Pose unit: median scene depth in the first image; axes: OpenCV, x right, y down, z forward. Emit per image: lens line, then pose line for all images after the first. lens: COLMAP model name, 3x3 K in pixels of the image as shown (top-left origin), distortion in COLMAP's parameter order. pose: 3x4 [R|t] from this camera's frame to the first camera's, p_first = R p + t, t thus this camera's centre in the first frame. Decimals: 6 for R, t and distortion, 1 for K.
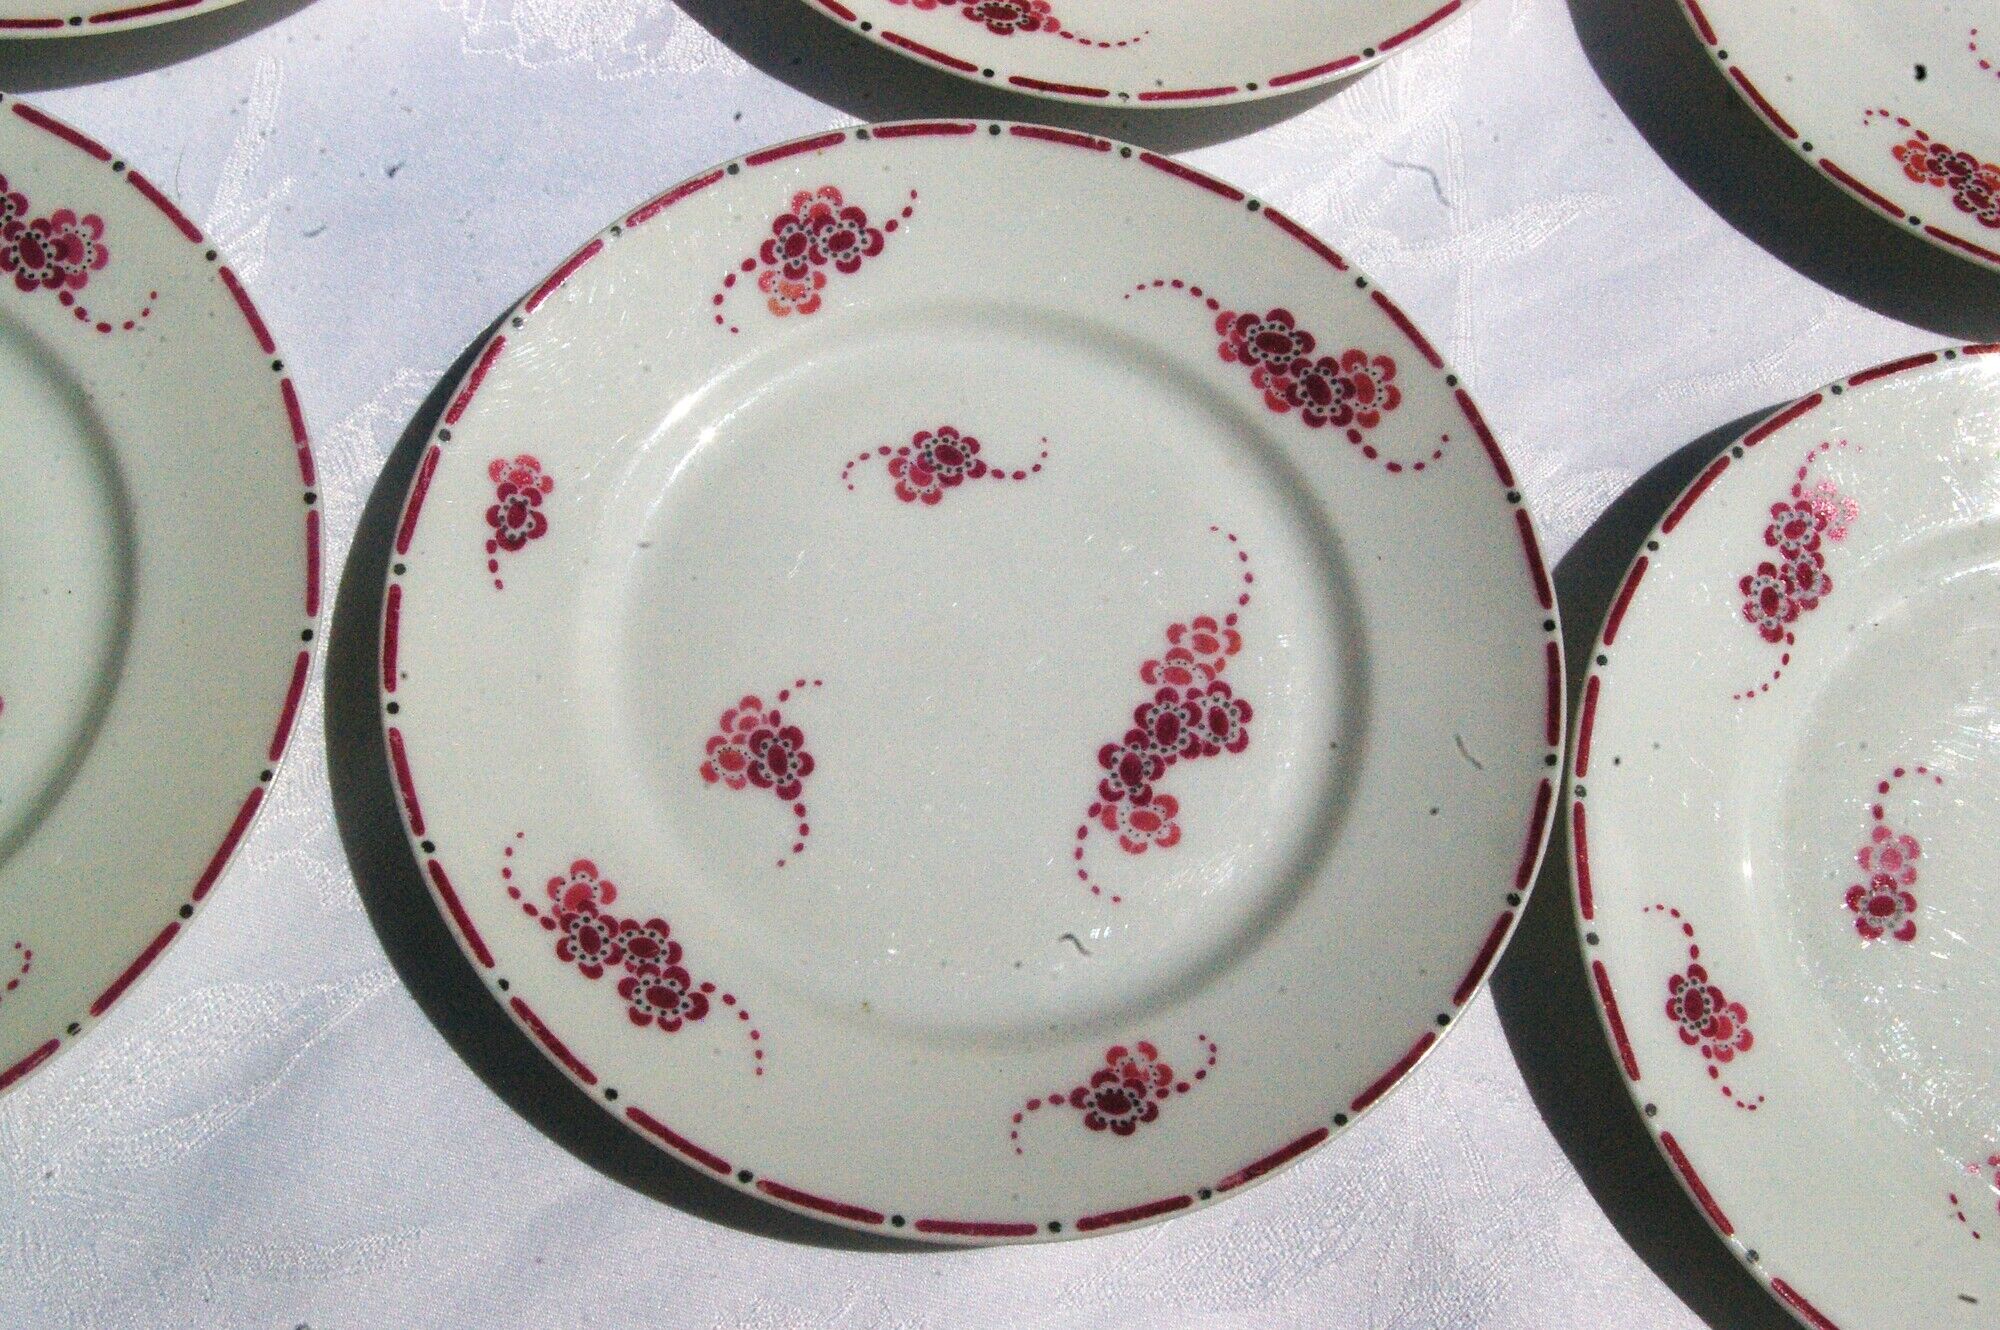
lens RADIAL K [[2487.1, 0, 1000.0], [0, 2487.1, 665.0], [0, 0, 1]] dist [-0.038934, 0.020206]
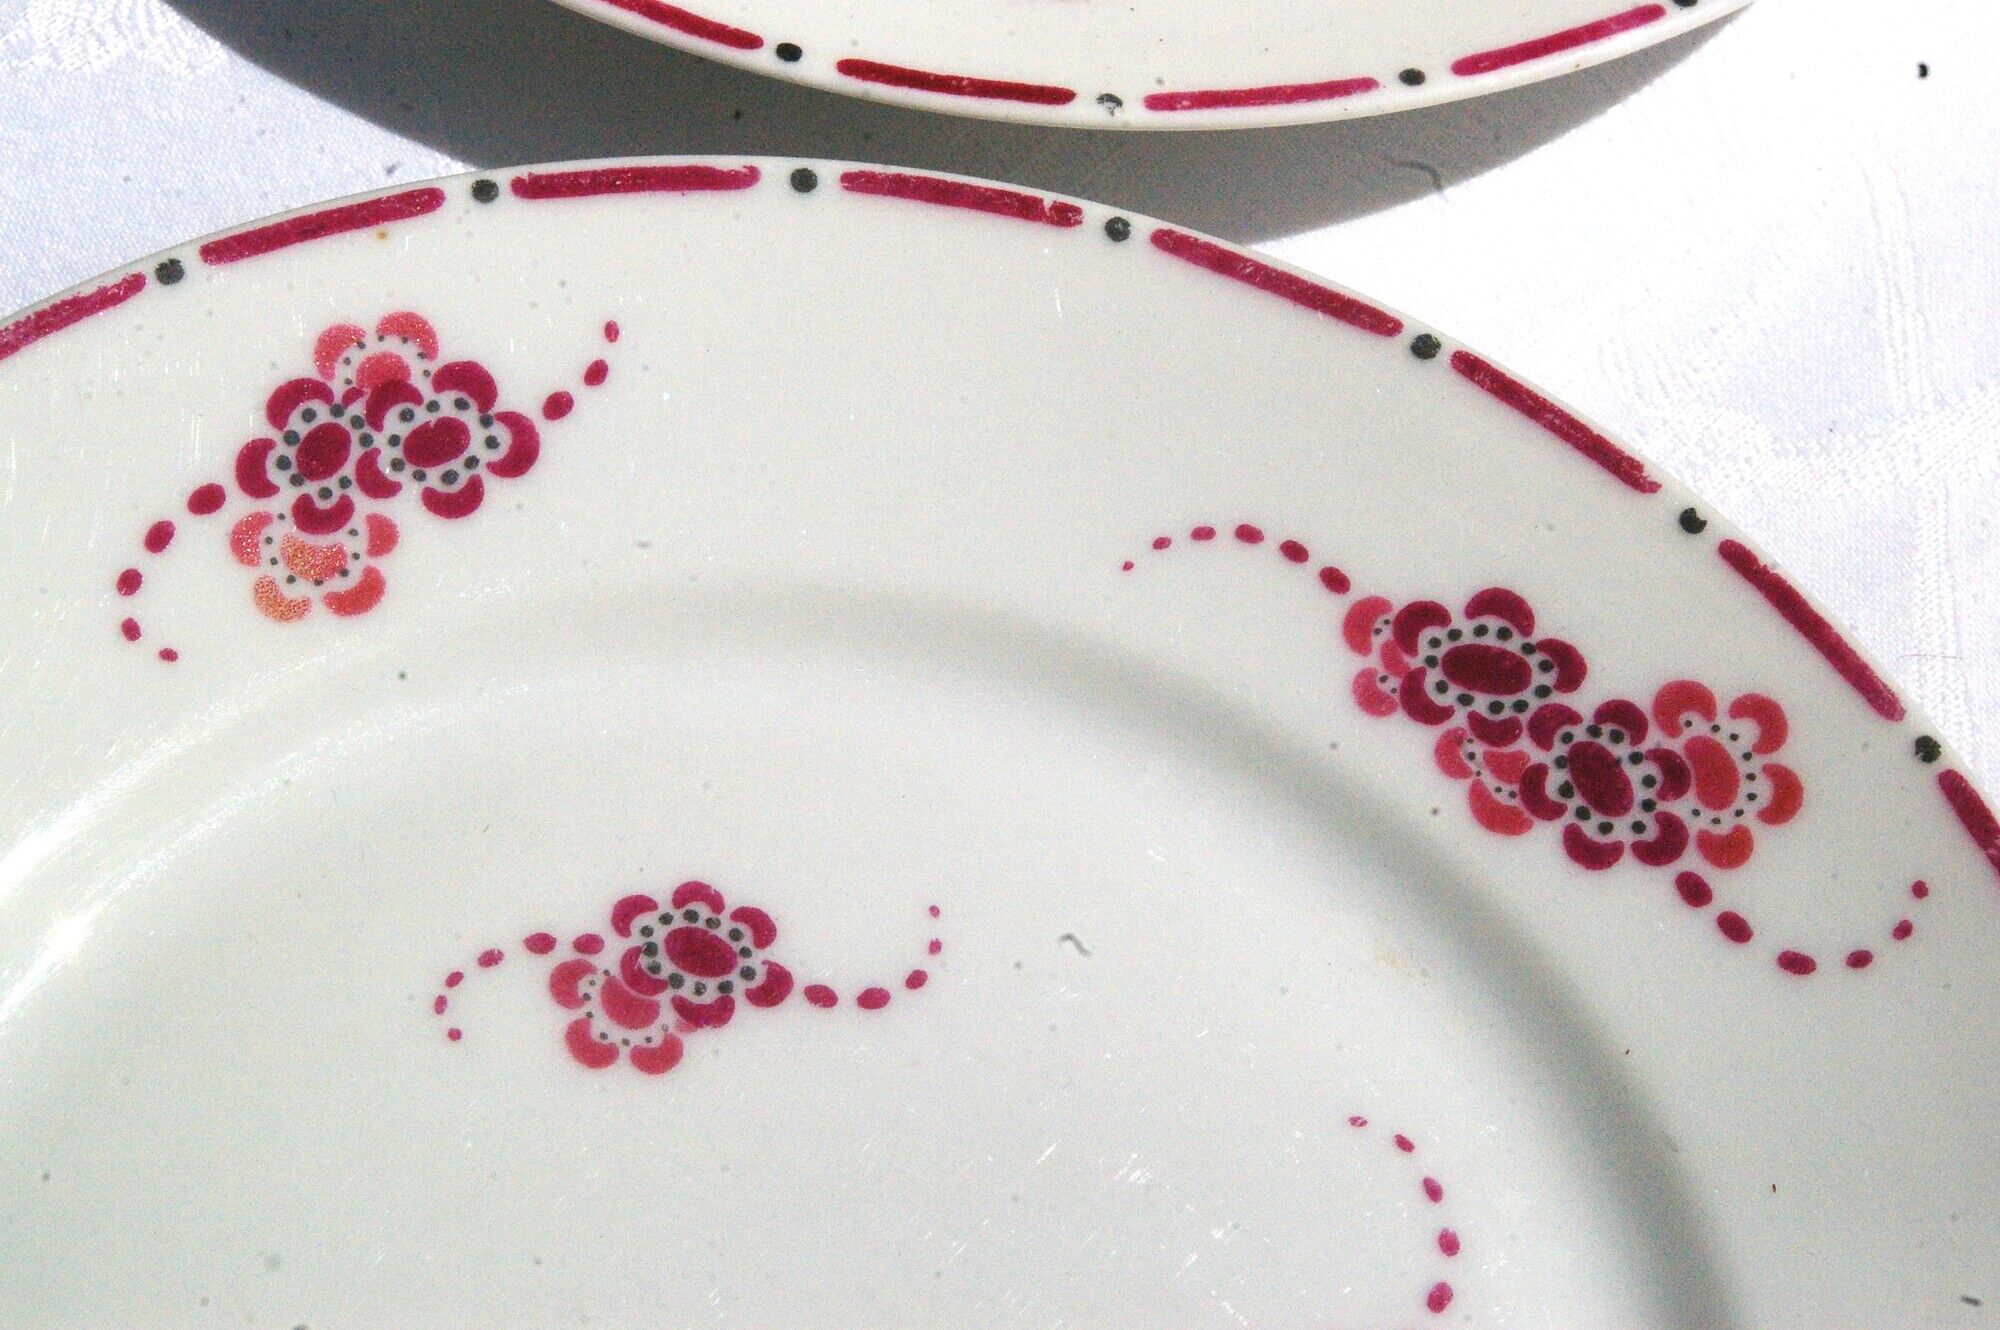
lens RADIAL K [[4473.5, 0, 1000.0], [0, 4473.5, 665.0], [0, 0, 1]] dist [0.121588, 0.107832]
pose [[0.999661, -0.016197, 0.020390, 0.014329], [0.019508, 0.984484, -0.174387, -0.001963], [-0.017250, 0.174725, 0.984466, 0.269628]]
